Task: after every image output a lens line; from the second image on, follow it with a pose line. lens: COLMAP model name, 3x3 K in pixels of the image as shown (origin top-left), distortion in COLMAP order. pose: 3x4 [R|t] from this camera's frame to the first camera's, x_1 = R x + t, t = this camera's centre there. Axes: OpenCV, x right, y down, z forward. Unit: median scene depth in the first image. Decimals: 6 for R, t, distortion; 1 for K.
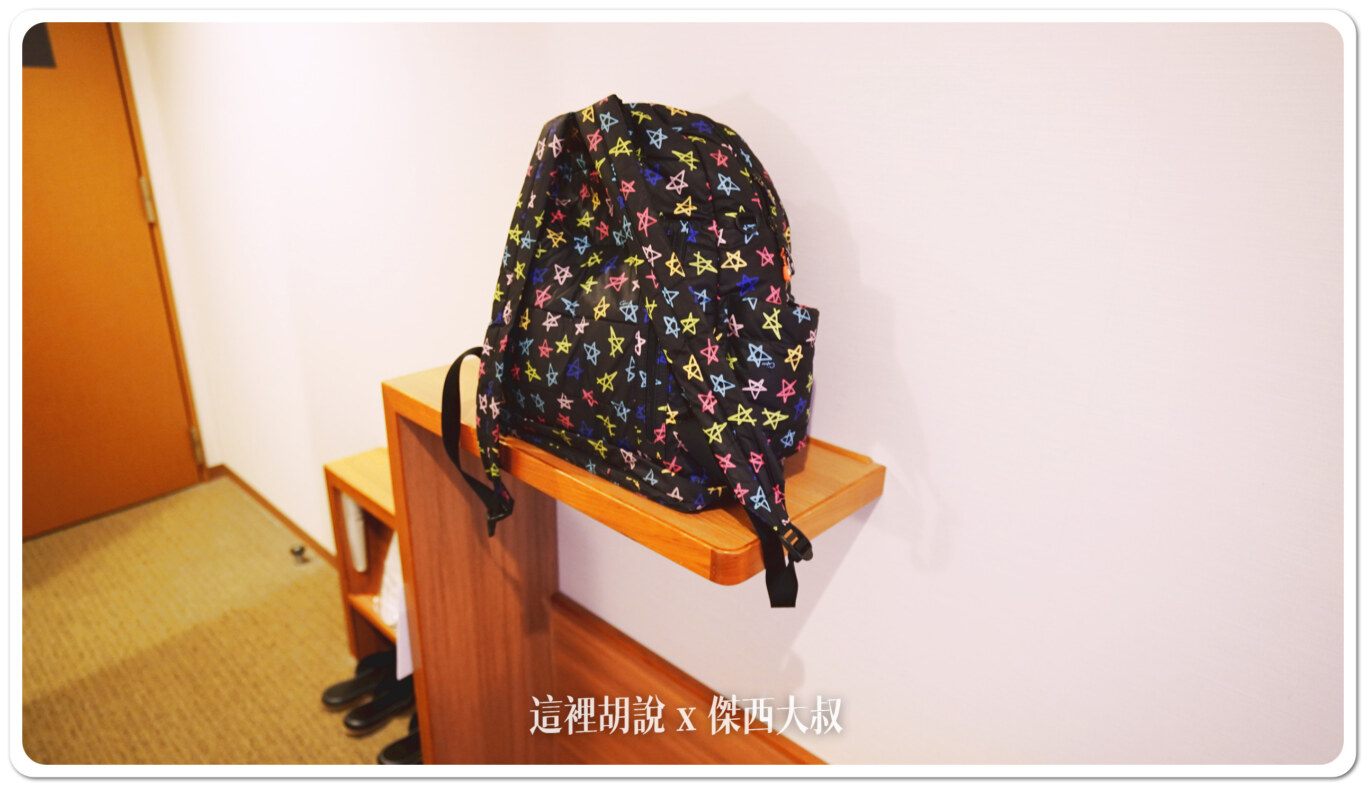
lens RADIAL K [[812.5, 0, 686.1], [0, 812.5, 391.5], [0, 0, 1]] dist [0.002860, 0.001676]
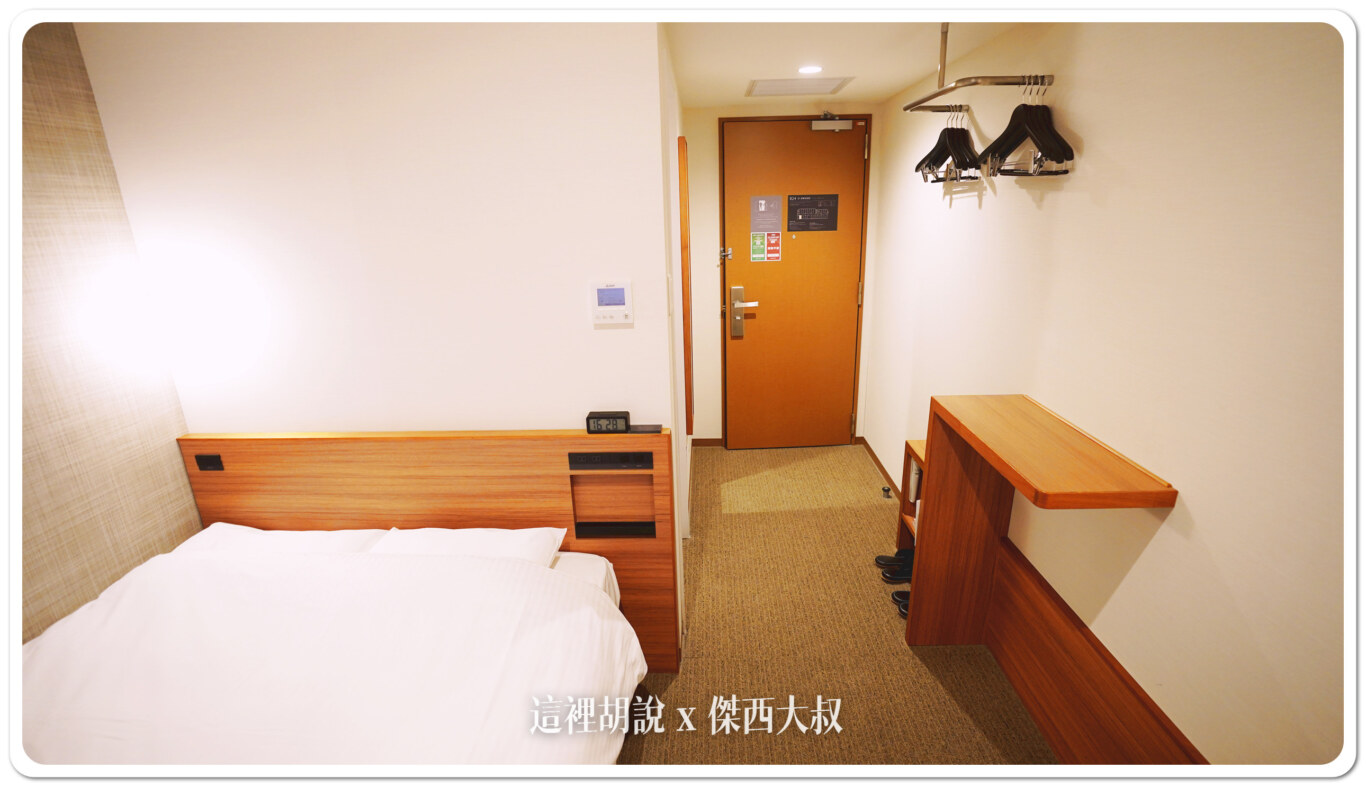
lens RADIAL K [[617.2, 0, 687.9], [0, 617.2, 393.1], [0, 0, 1]] dist [-0.018794, 0.003359]
pose [[0.657456, 0.185466, -0.730311, 0.235548], [-0.225945, 0.973158, 0.043733, 0.033686], [0.718818, 0.136257, 0.681714, -0.340334]]
